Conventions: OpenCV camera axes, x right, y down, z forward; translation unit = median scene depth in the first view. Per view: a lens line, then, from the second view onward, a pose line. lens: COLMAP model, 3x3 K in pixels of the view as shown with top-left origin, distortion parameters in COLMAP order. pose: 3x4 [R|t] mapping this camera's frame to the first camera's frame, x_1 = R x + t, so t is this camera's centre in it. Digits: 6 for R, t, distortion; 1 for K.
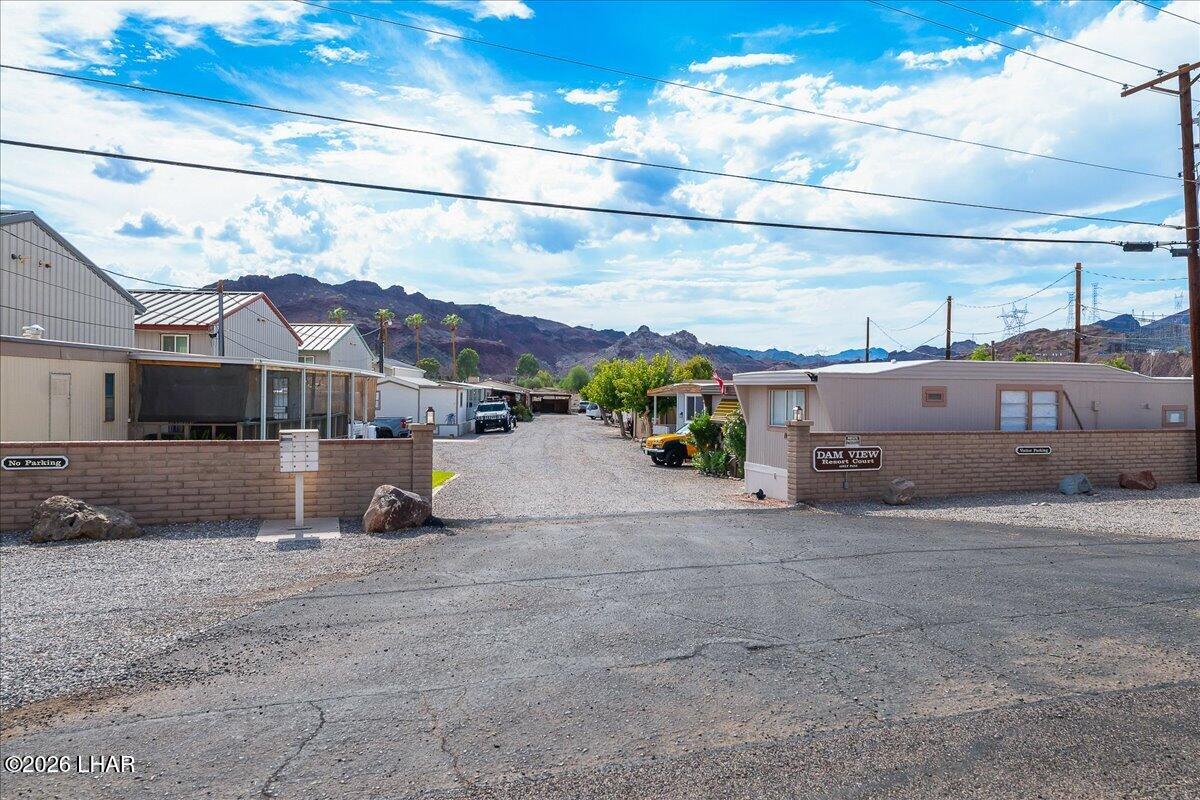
lens RADIAL K [[786.3, 0, 616.4], [0, 786.3, 402.6], [0, 0, 1]] dist [-0.000724, -0.002321]
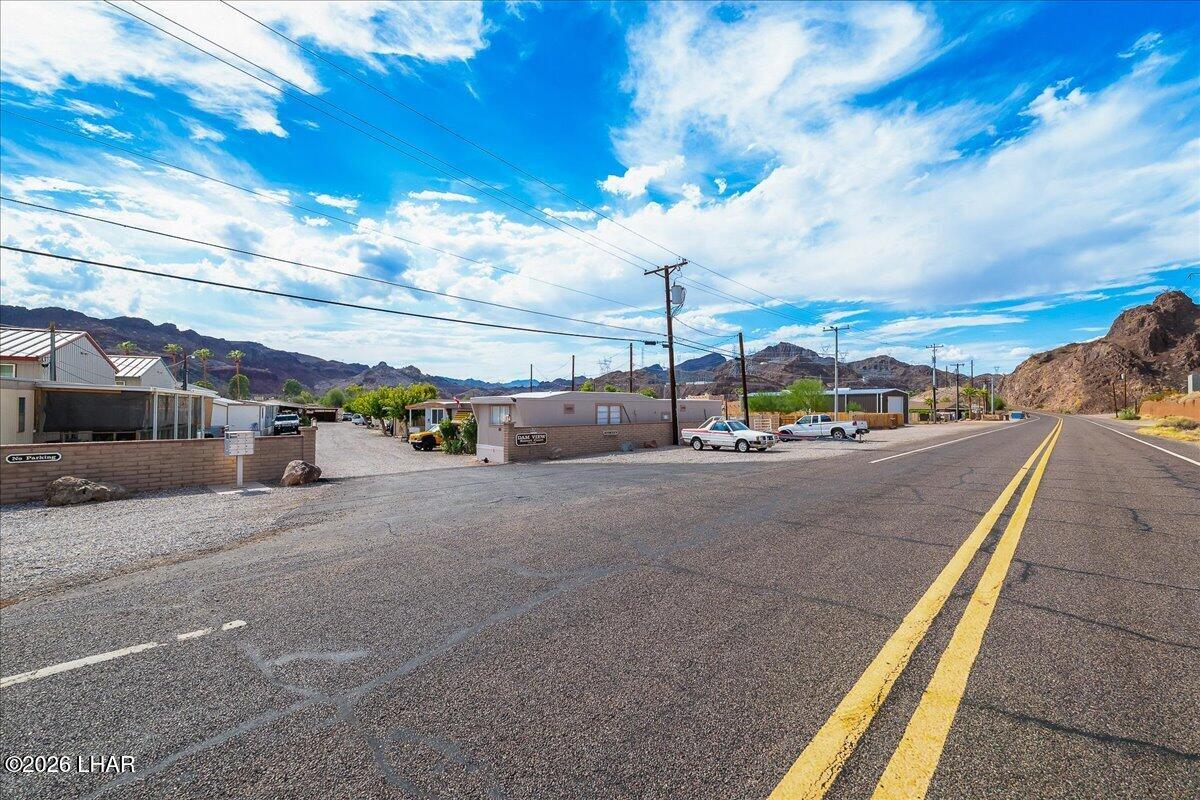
lens RADIAL K [[575.5, 0, 598.9], [0, 575.5, 393.7], [0, 0, 1]] dist [-0.020222, 0.013046]
pose [[0.899313, 0.001742, 0.437303, -0.106593], [0.012049, 0.999514, -0.028761, -0.001669], [-0.437140, 0.031134, 0.898854, -0.227918]]
